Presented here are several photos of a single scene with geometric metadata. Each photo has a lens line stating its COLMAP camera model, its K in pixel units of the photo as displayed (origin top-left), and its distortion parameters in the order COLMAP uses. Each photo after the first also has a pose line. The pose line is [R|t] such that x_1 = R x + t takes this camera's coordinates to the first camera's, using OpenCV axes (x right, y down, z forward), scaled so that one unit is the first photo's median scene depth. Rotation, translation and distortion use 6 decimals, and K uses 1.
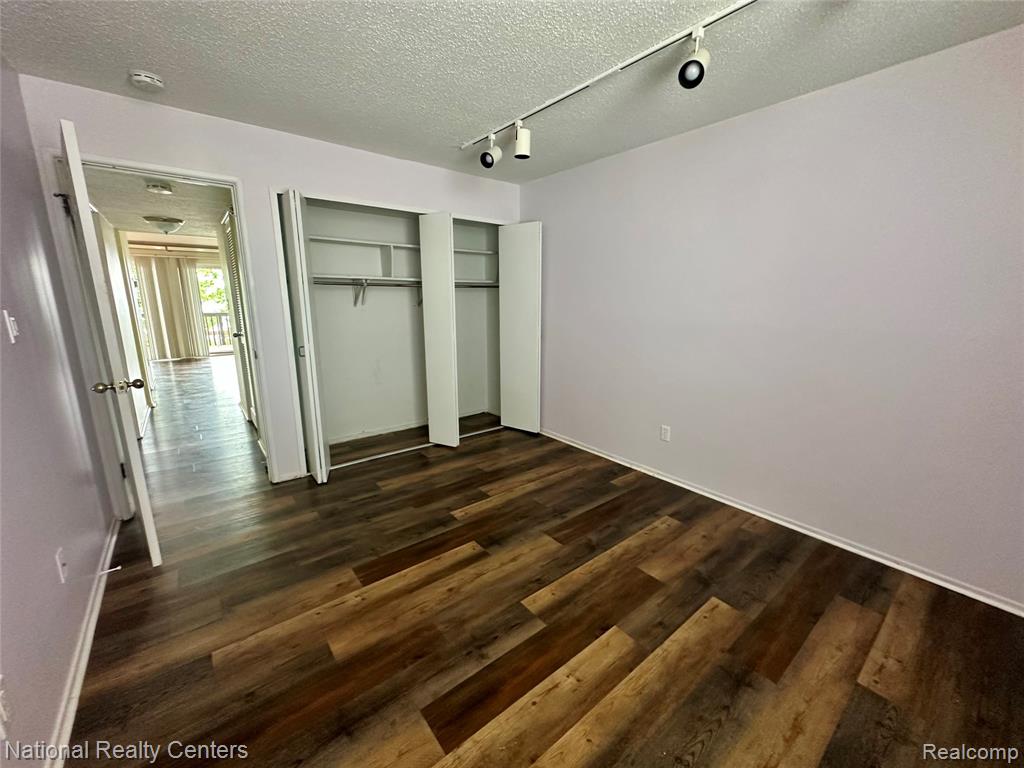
lens RADIAL K [[407.7, 0, 512.0], [0, 407.7, 384.0], [0, 0, 1]] dist [-0.000717, 0.000291]
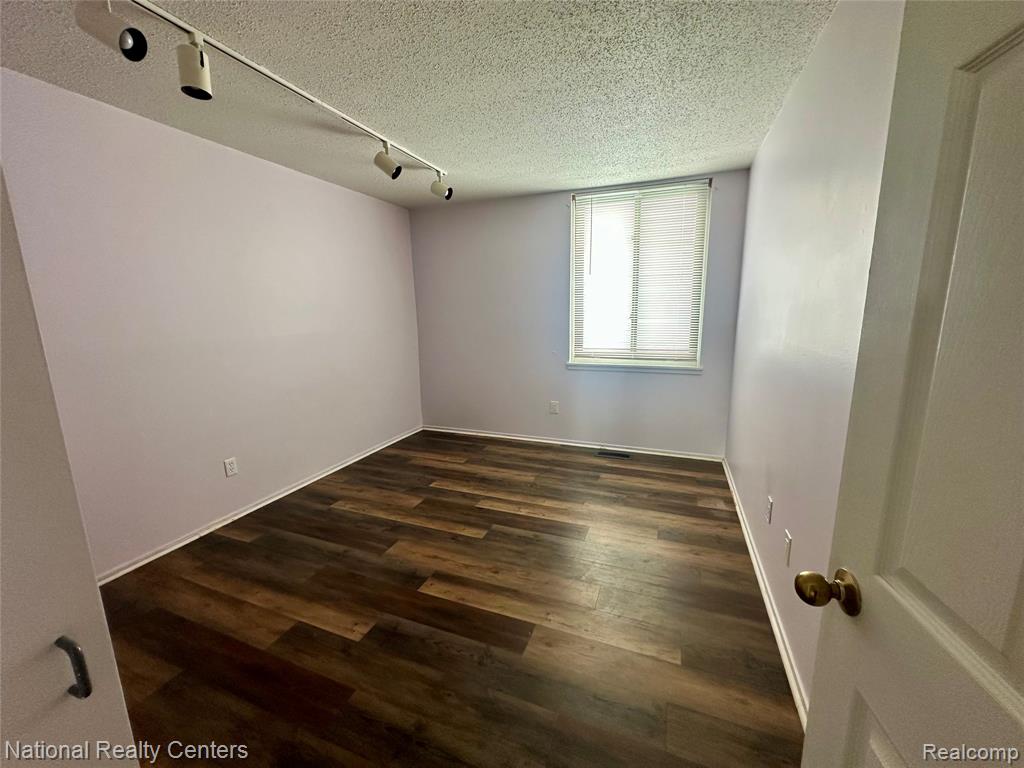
lens RADIAL K [[407.7, 0, 512.0], [0, 407.7, 384.0], [0, 0, 1]] dist [-0.000717, 0.000291]
pose [[-0.496952, -0.153364, 0.854118, -1.009408], [0.194933, 0.939375, 0.282090, -0.275176], [-0.845600, 0.306681, -0.436929, 1.244596]]
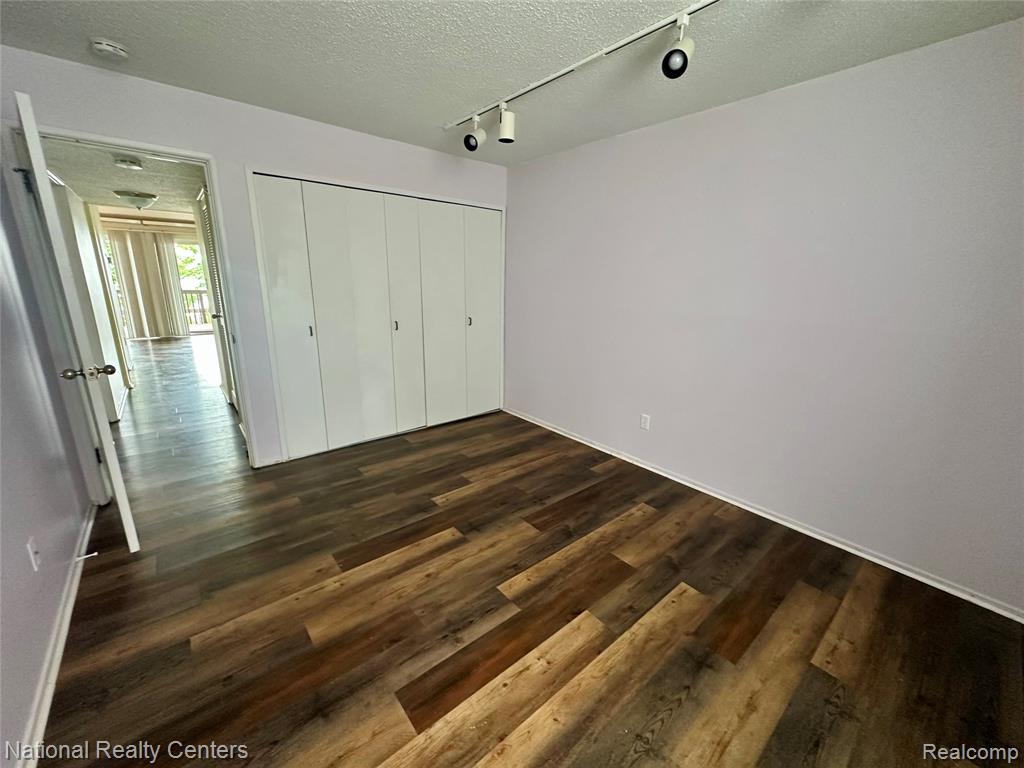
lens RADIAL K [[407.7, 0, 512.0], [0, 407.7, 384.0], [0, 0, 1]] dist [-0.000717, 0.000291]
pose [[0.999592, 0.011639, 0.026091, 0.024994], [-0.012787, 0.998939, 0.044251, -0.021859], [-0.025548, -0.044567, 0.998680, -0.004740]]
